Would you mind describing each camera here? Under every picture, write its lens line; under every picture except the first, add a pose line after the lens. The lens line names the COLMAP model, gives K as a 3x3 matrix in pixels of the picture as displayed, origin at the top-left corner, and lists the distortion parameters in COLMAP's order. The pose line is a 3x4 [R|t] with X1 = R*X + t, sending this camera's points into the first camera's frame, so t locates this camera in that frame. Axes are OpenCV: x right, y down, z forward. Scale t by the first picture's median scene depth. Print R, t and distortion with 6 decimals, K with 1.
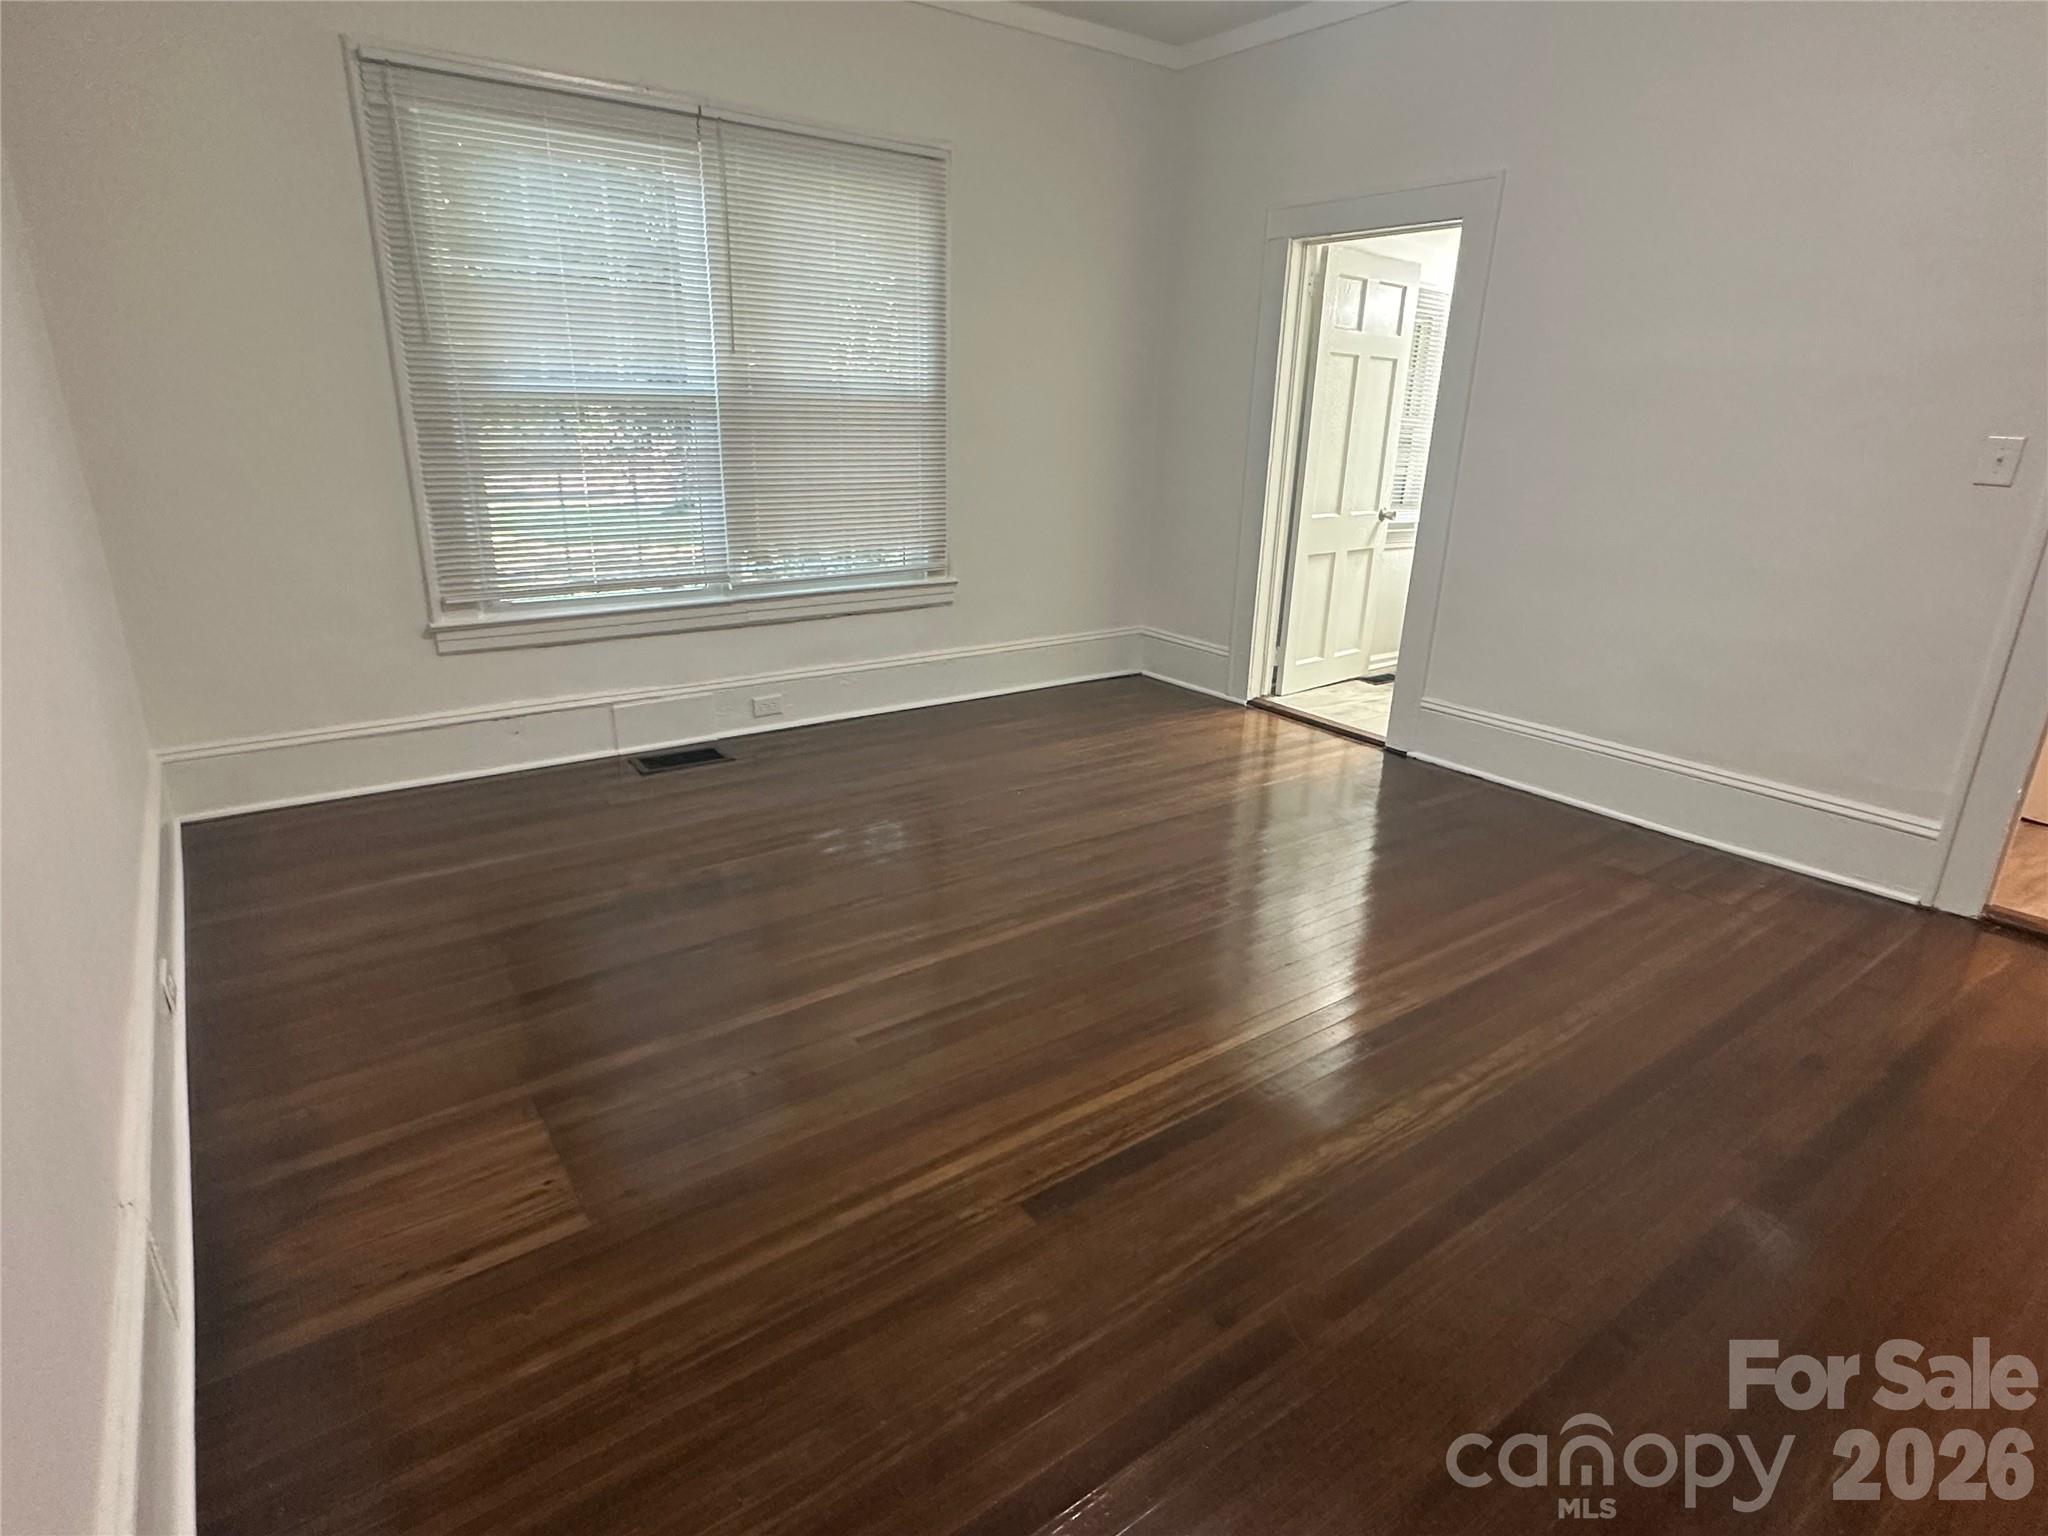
lens RADIAL K [[1051.6, 0, 1027.3], [0, 1051.6, 775.4], [0, 0, 1]] dist [-0.009967, -0.003470]
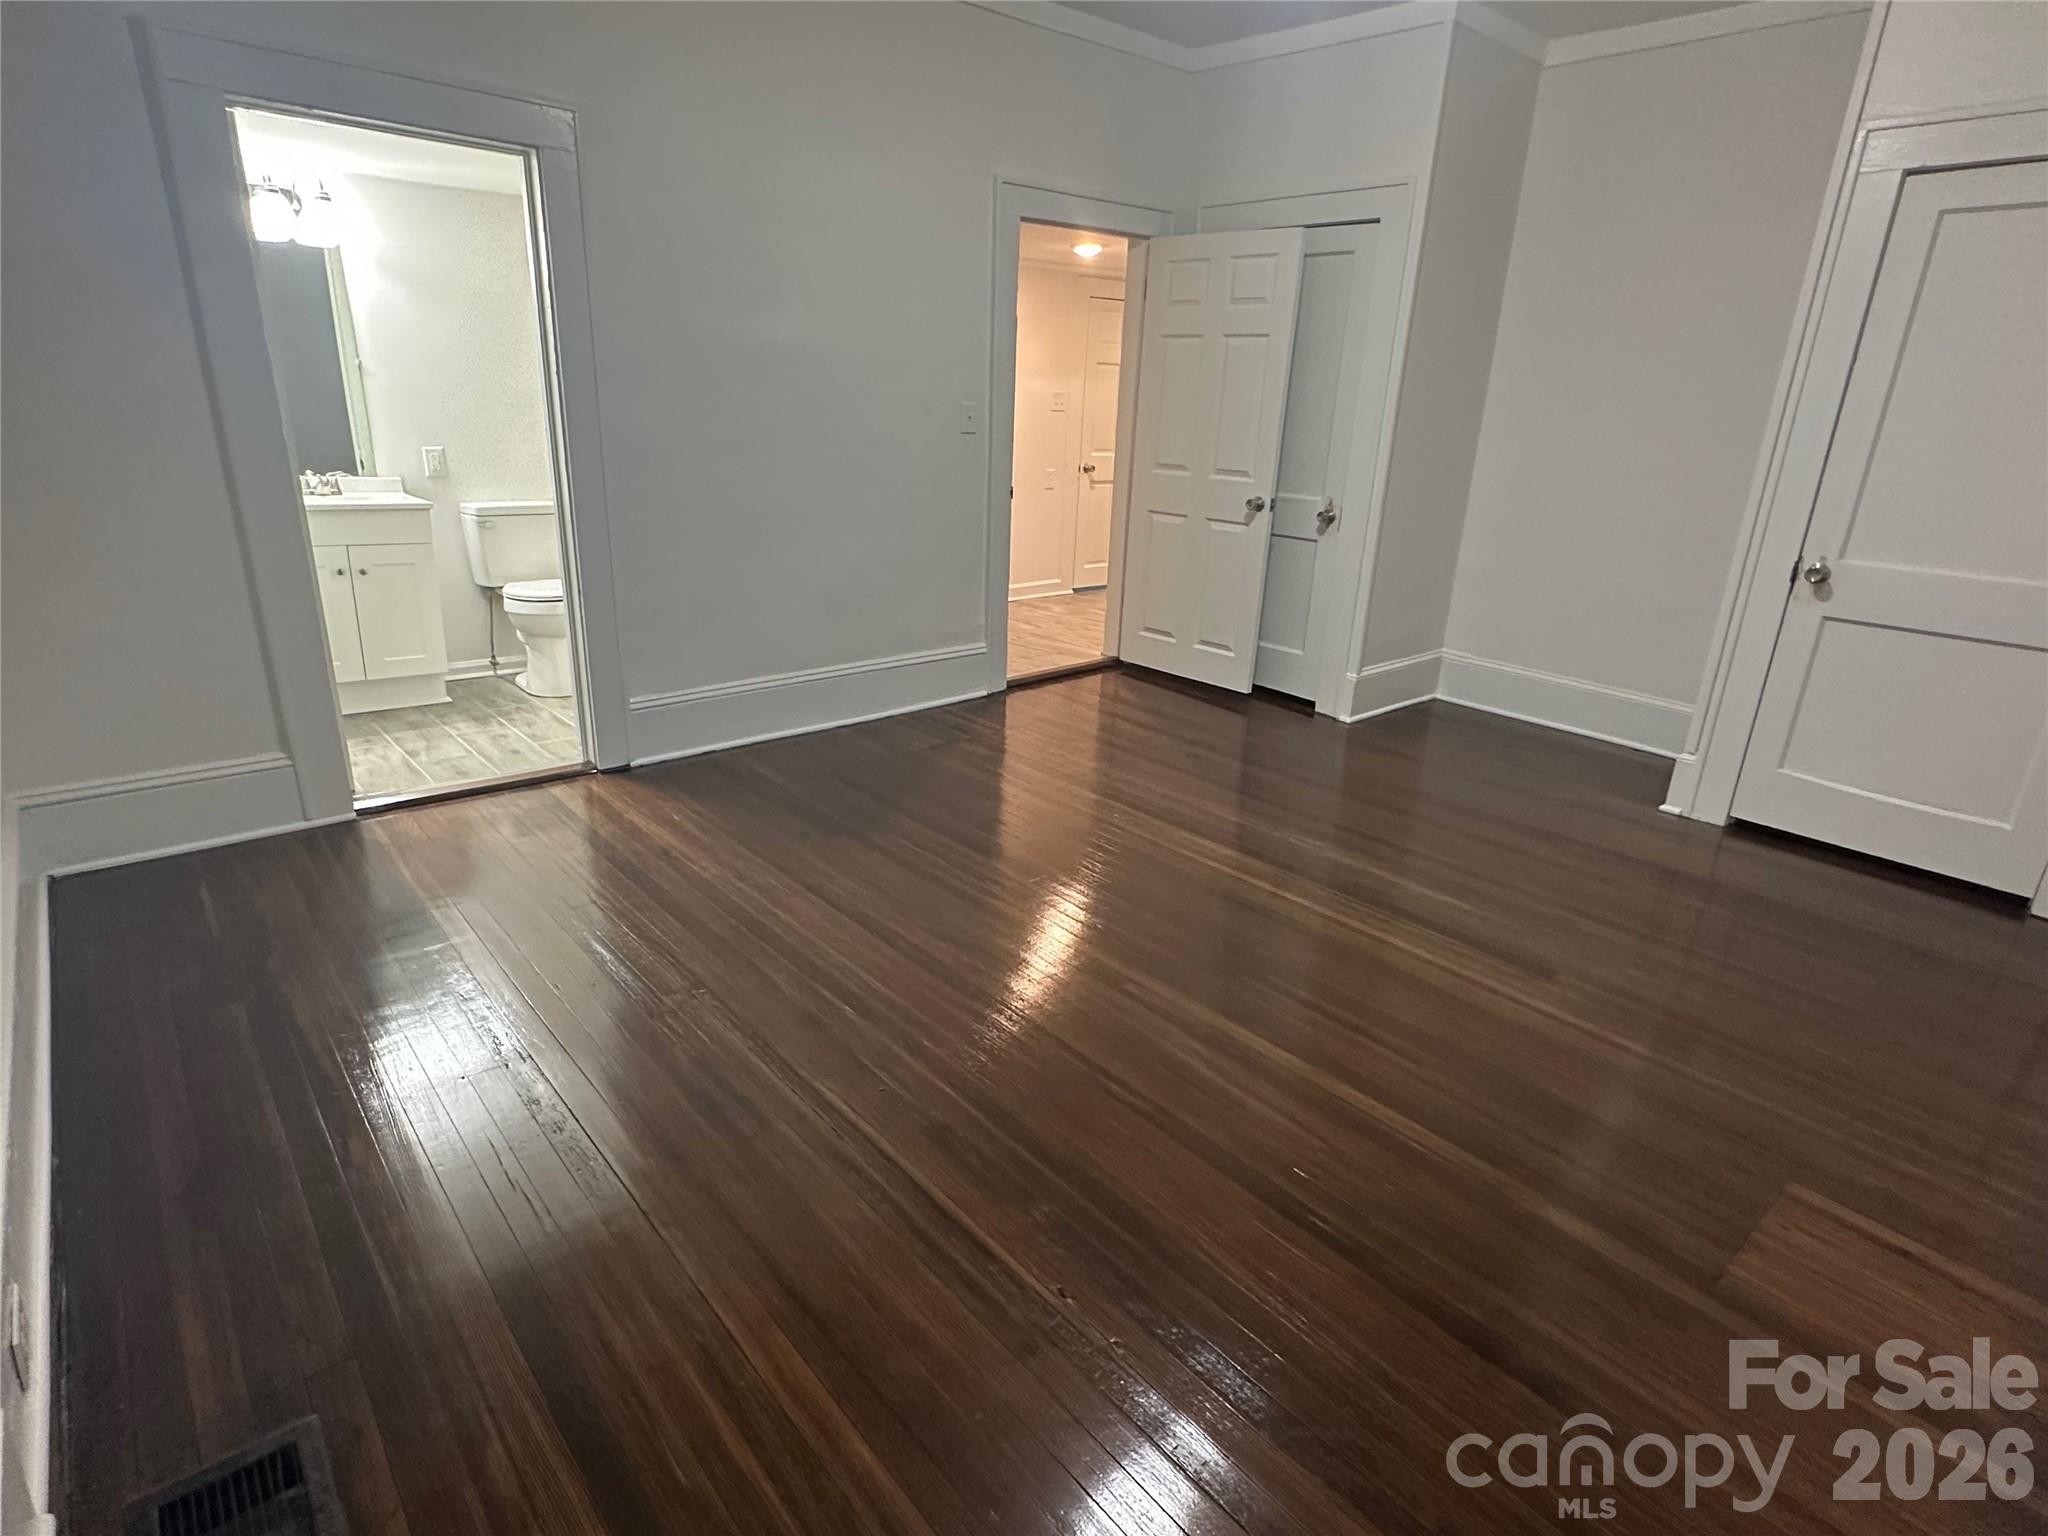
lens RADIAL K [[1051.6, 0, 1036.4], [0, 1051.6, 769.4], [0, 0, 1]] dist [-0.009967, -0.003470]
pose [[-0.093468, -0.348568, 0.932611, -0.558211], [0.292522, 0.885755, 0.360373, -0.265118], [-0.951680, 0.306492, 0.019174, 0.735385]]
